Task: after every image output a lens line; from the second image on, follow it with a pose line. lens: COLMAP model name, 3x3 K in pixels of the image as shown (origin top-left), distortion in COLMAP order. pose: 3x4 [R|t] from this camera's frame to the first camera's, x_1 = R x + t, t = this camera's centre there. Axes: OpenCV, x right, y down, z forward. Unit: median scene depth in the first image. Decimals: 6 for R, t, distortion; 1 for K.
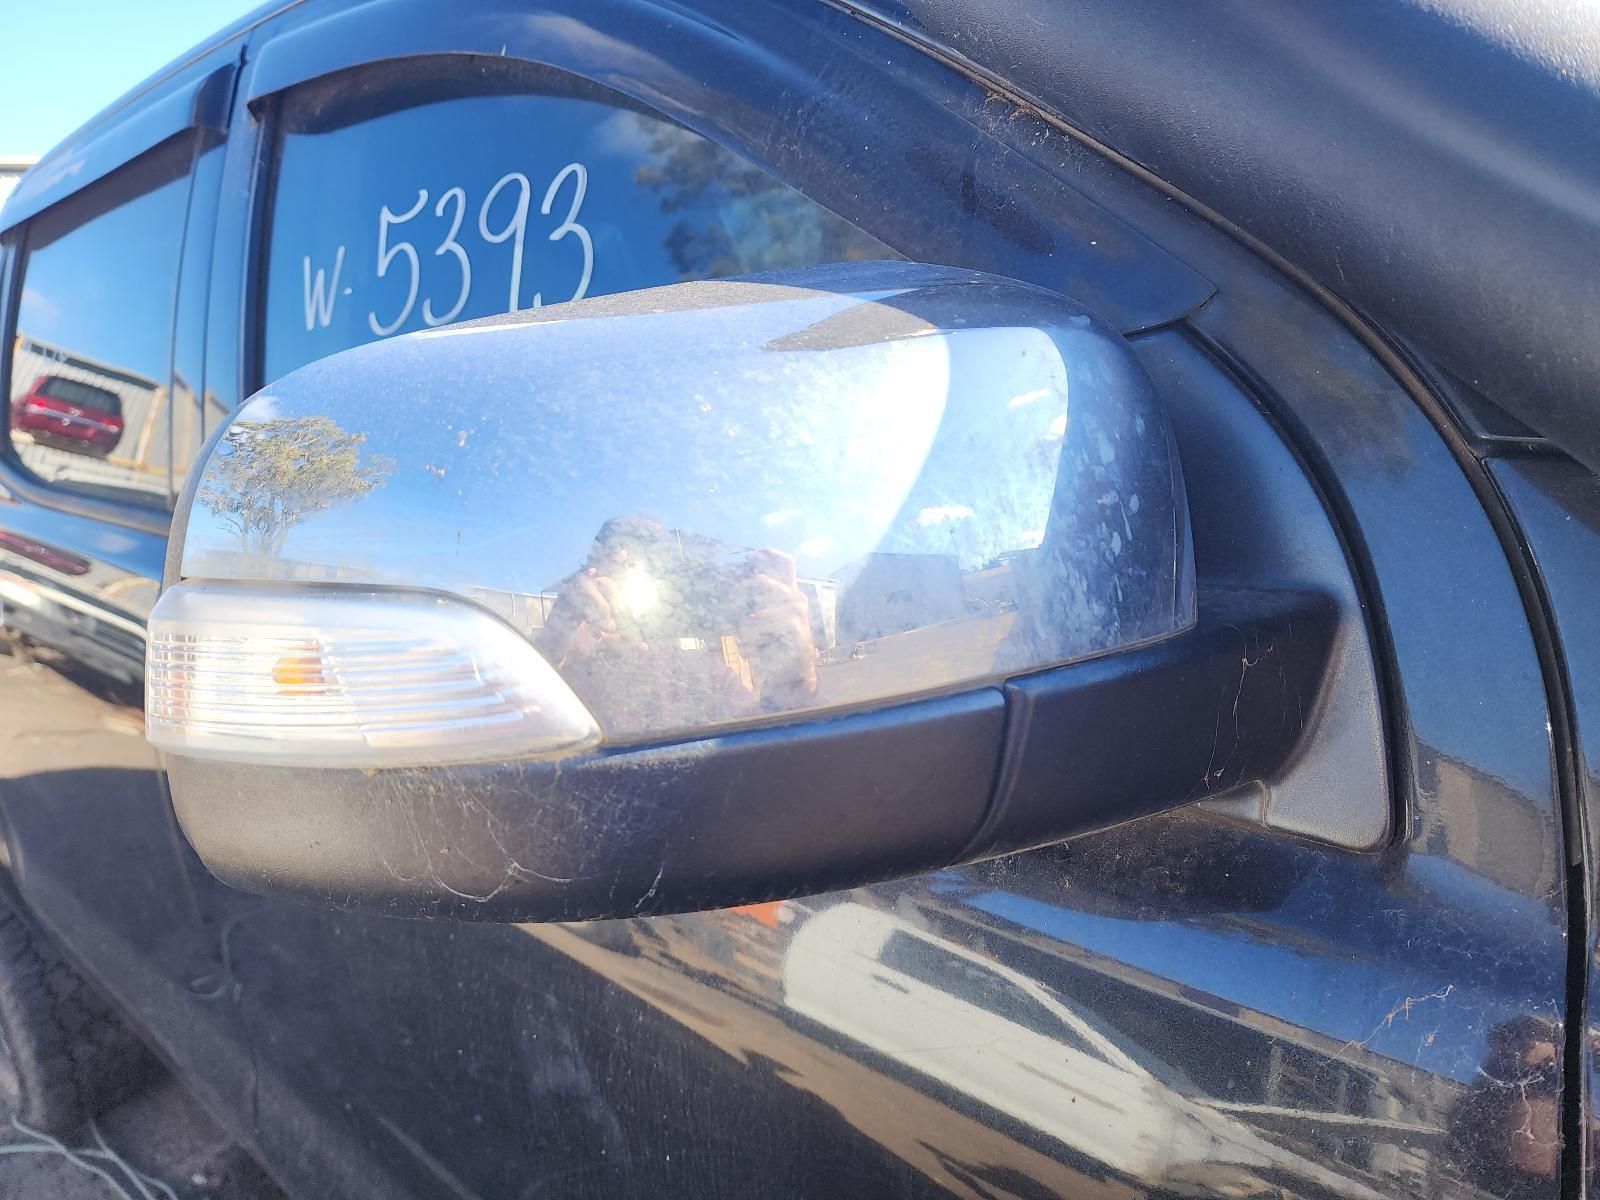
lens RADIAL K [[1162.6, 0, 800.0], [0, 1162.6, 600.0], [0, 0, 1]] dist [-0.026360, -0.005766]
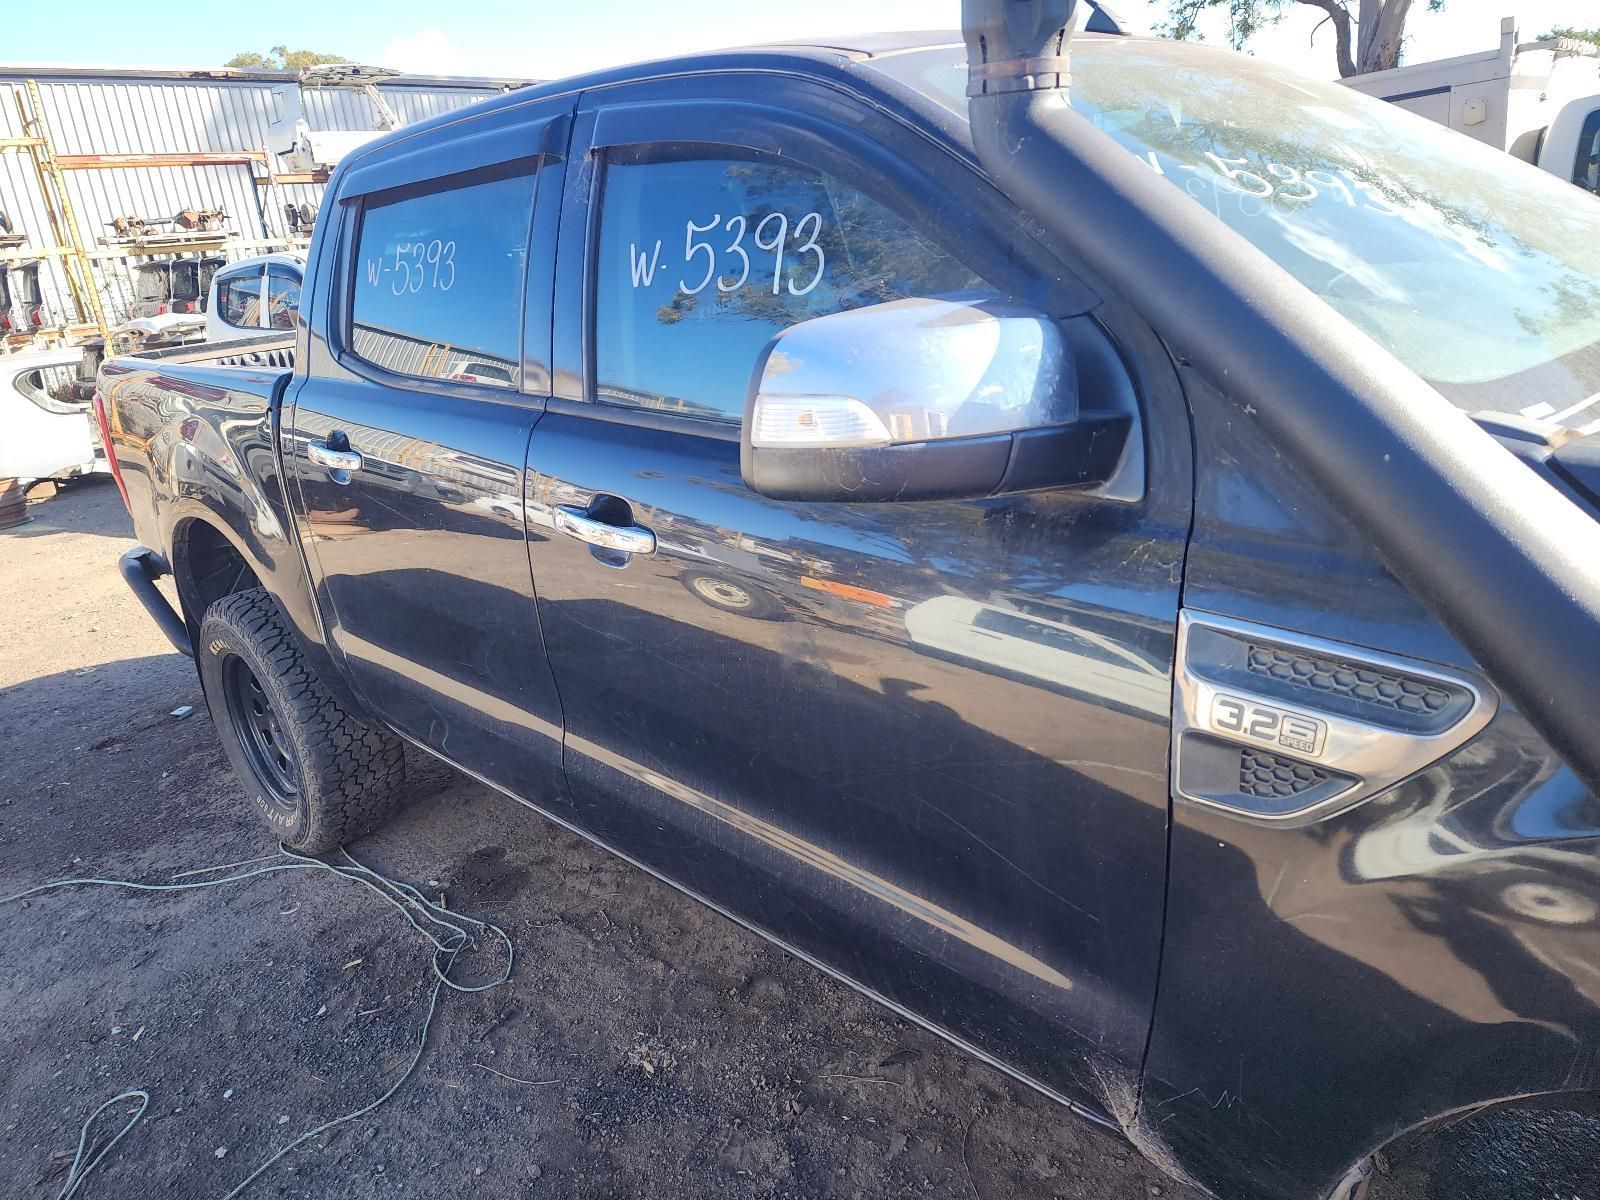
lens RADIAL K [[1166.5, 0, 795.8], [0, 1166.5, 631.3], [0, 0, 1]] dist [0.053725, -0.001241]
pose [[0.999084, 0.034697, -0.025051, -0.199439], [-0.032488, 0.995954, 0.083792, 0.227469], [0.027857, -0.082901, 0.996168, -1.420762]]
